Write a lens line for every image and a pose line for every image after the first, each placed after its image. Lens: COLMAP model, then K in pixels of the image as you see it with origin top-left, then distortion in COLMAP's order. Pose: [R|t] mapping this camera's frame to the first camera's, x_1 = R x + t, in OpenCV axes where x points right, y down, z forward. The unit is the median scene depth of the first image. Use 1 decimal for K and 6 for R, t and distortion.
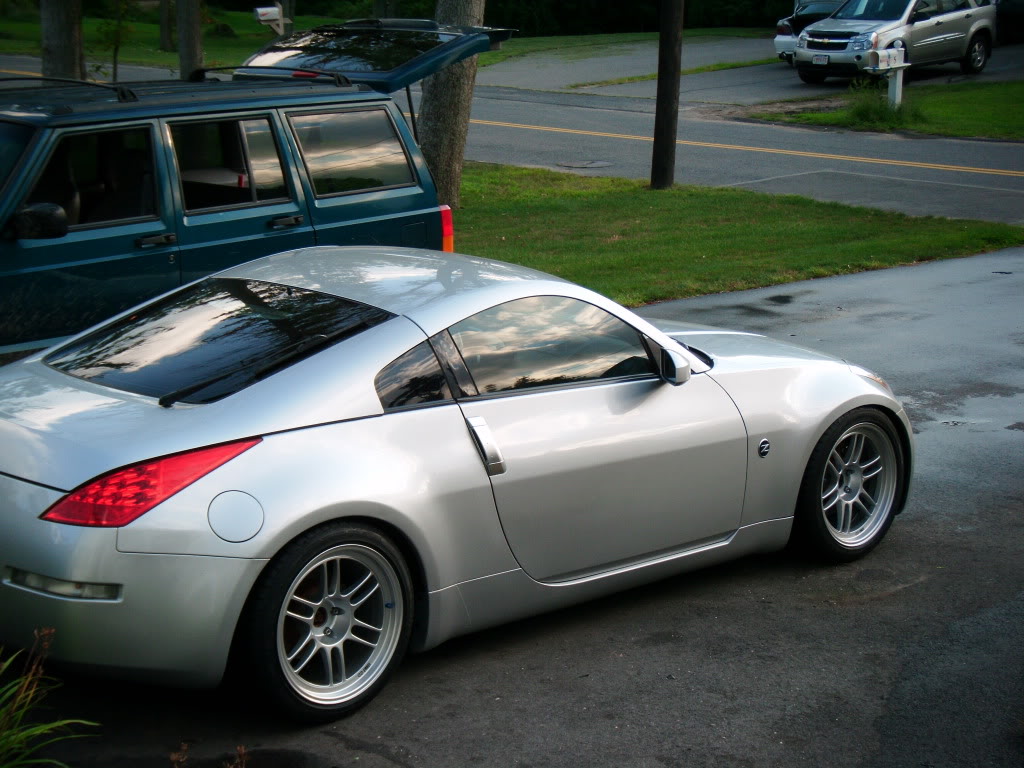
lens RADIAL K [[1968.8, 0, 512.0], [0, 1968.8, 384.0], [0, 0, 1]] dist [0.080981, 1.488020]
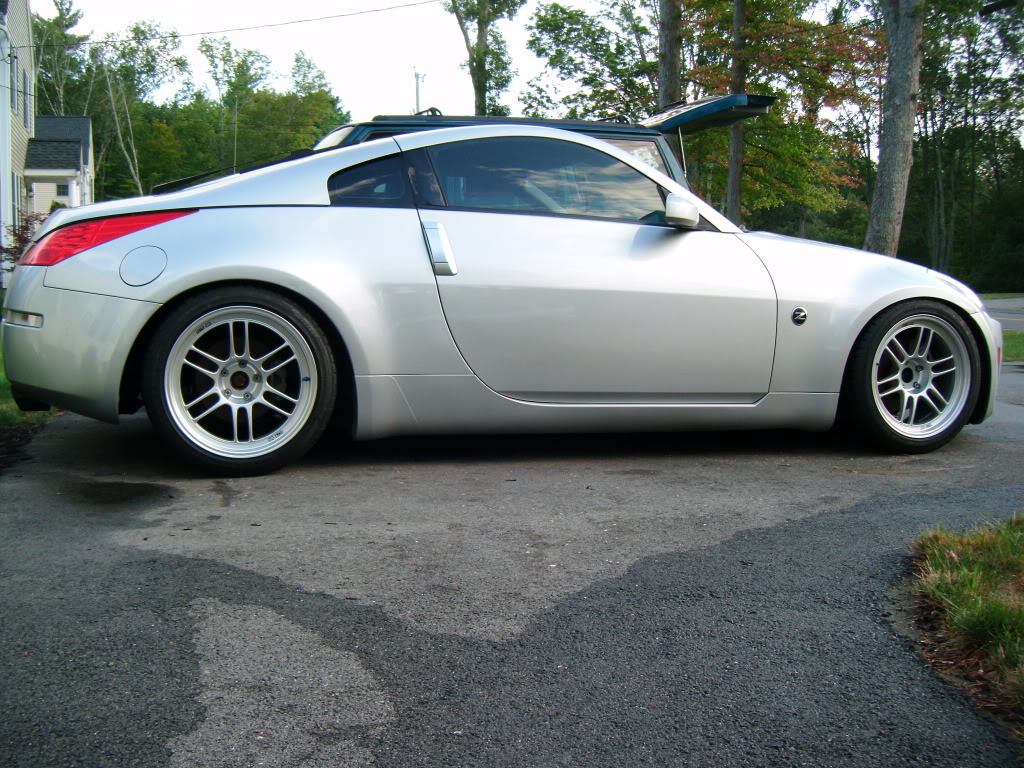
lens RADIAL K [[1093.3, 0, 512.0], [0, 1093.3, 384.0], [0, 0, 1]] dist [-0.177534, 0.007233]
pose [[0.890130, 0.040380, -0.453914, 0.248571], [-0.094308, 0.990826, -0.096796, 0.133891], [0.445841, 0.128969, 0.885772, 0.447339]]
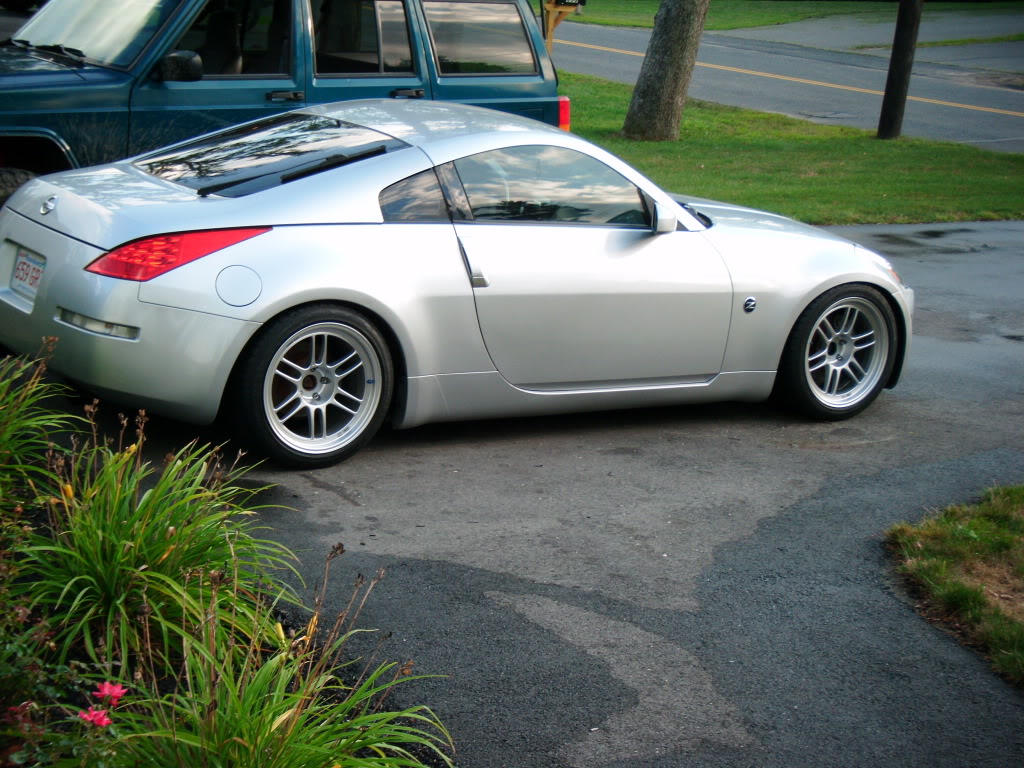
lens RADIAL K [[1968.8, 0, 512.0], [0, 1968.8, 384.0], [0, 0, 1]] dist [0.080981, 1.488020]
pose [[0.982182, 0.101495, -0.158169, 0.176875], [-0.098935, 0.994805, 0.023995, 0.063687], [0.159783, -0.007919, 0.987120, -0.141026]]
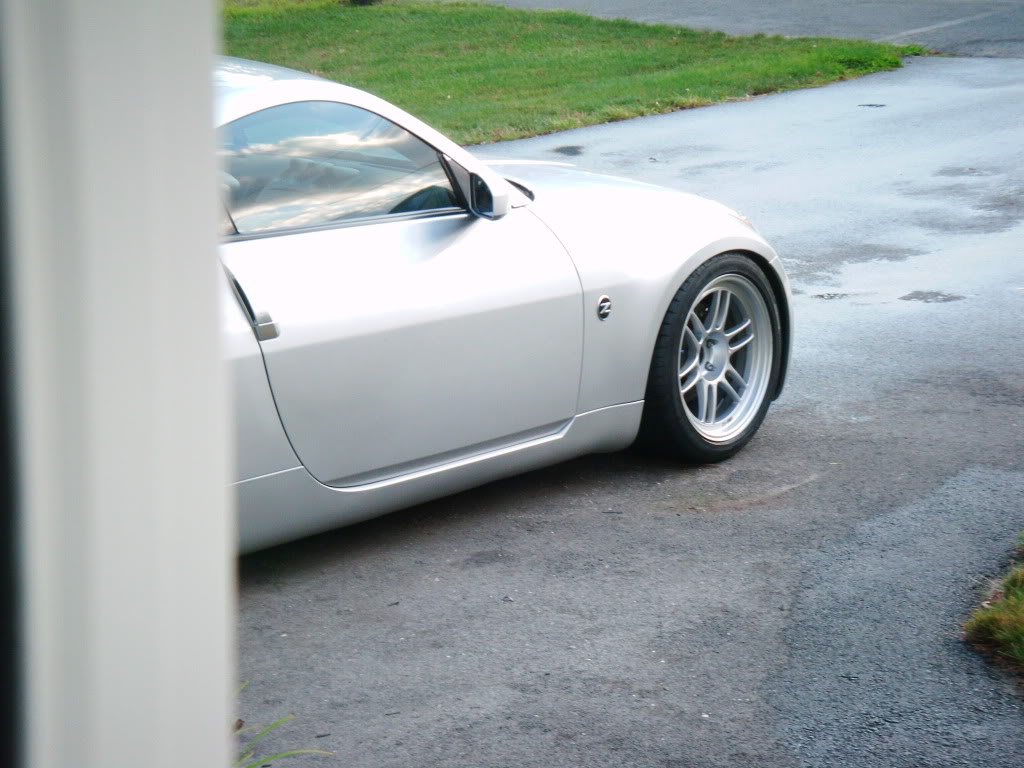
lens RADIAL K [[3044.3, 0, 512.0], [0, 3044.3, 384.0], [0, 0, 1]] dist [1.023451, 0.275470]
pose [[0.990119, -0.038953, 0.134715, -0.063708], [0.037070, 0.999177, 0.016456, 0.040755], [-0.135245, -0.011299, 0.990748, -0.142169]]
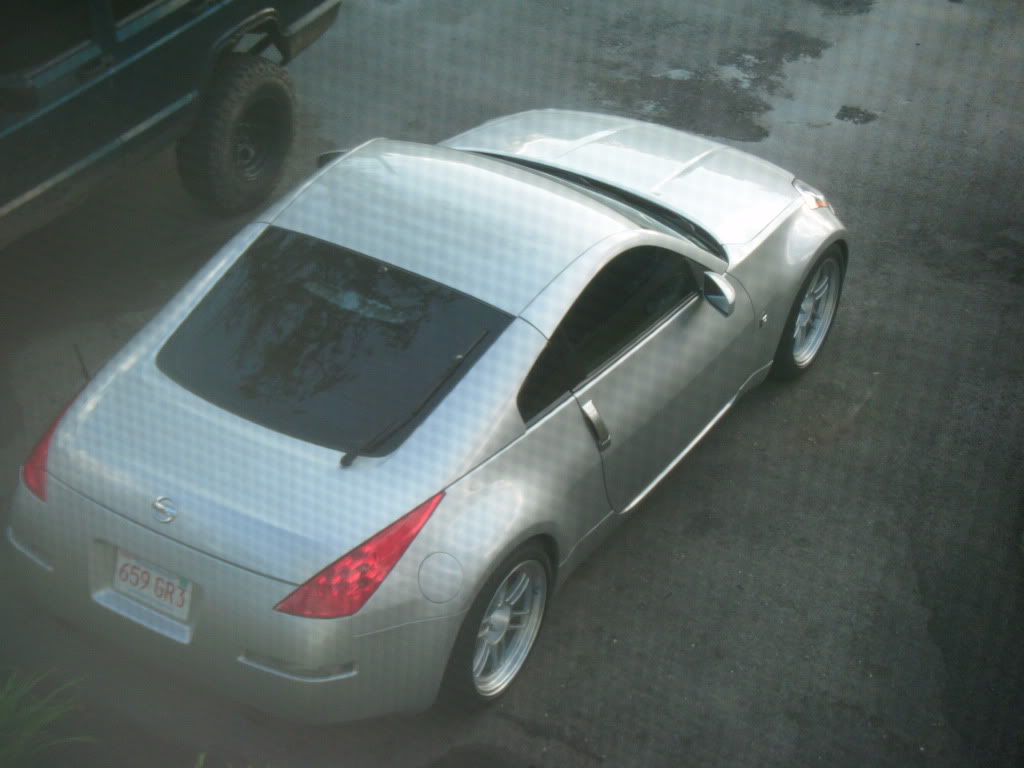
lens RADIAL K [[1968.8, 0, 512.0], [0, 1968.8, 384.0], [0, 0, 1]] dist [0.080981, 1.488020]
pose [[0.963362, -0.097810, 0.249734, -0.285061], [-0.004919, 0.924531, 0.381075, -0.351878], [-0.268160, -0.368341, 0.890177, 0.043685]]
